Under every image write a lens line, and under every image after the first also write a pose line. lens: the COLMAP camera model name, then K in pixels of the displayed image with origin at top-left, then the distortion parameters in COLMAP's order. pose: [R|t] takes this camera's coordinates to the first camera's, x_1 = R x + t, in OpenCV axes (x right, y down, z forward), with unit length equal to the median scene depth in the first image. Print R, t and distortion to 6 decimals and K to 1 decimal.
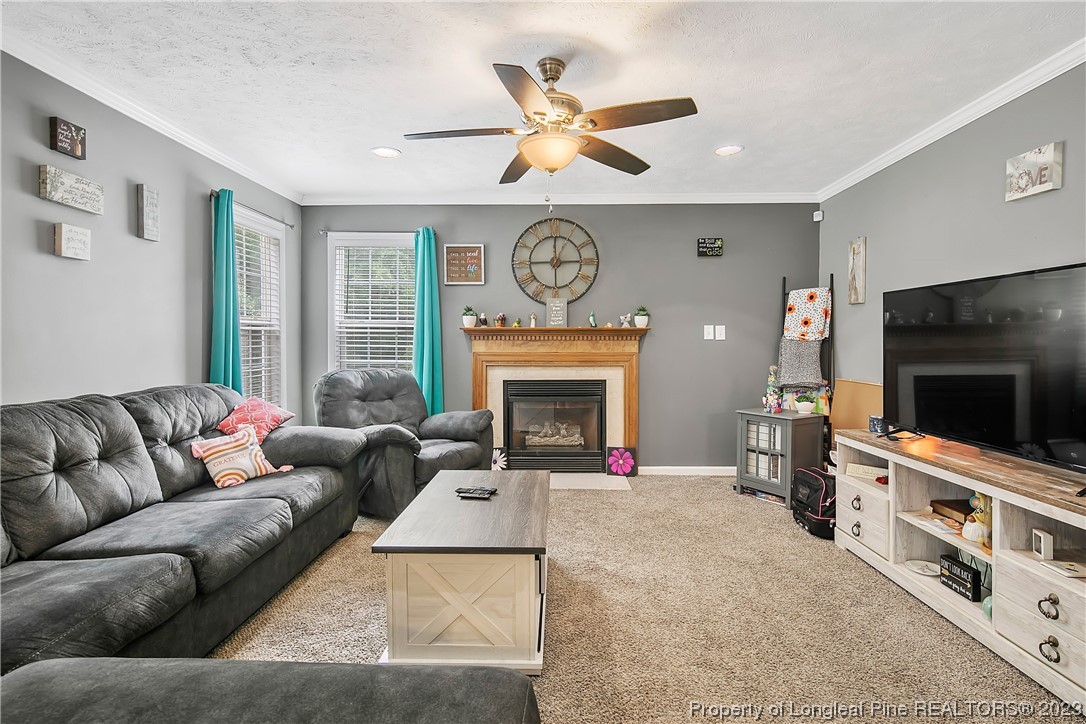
lens RADIAL K [[498.4, 0, 545.4], [0, 498.4, 342.3], [0, 0, 1]] dist [0.021114, -0.012938]
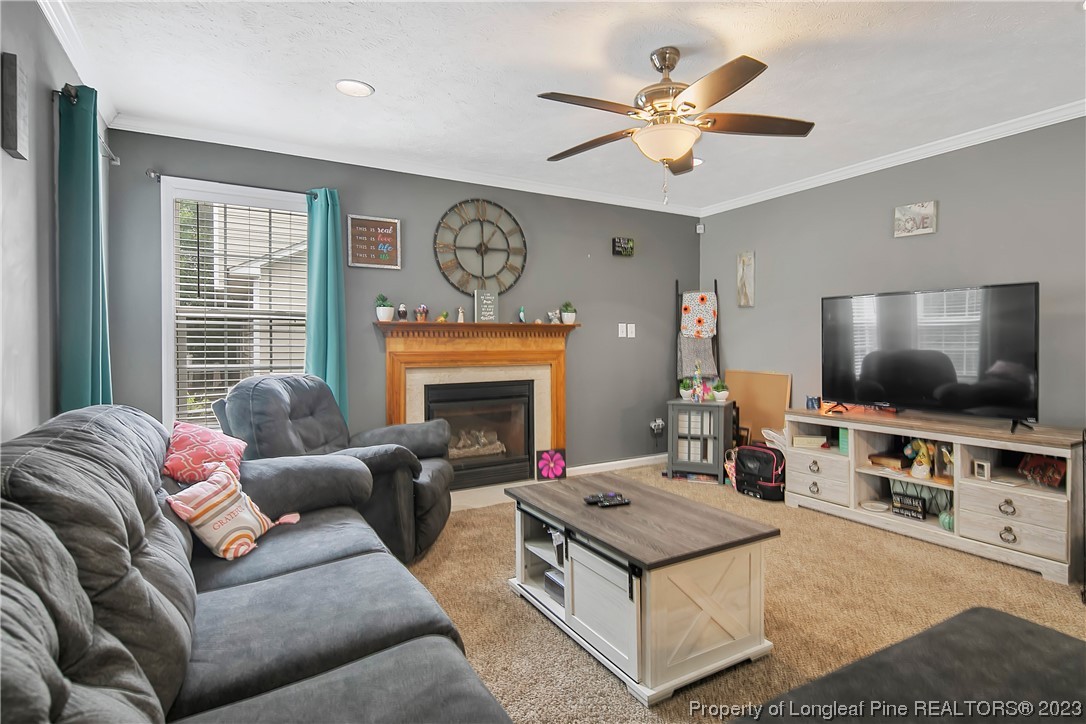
lens RADIAL K [[552.0, 0, 543.4], [0, 552.0, 343.5], [0, 0, 1]] dist [0.000515, 0.000812]
pose [[0.855273, -0.004085, 0.518161, -0.404971], [0.003262, 0.999992, 0.002499, 0.005204], [-0.518167, -0.000447, 0.855279, 0.106020]]
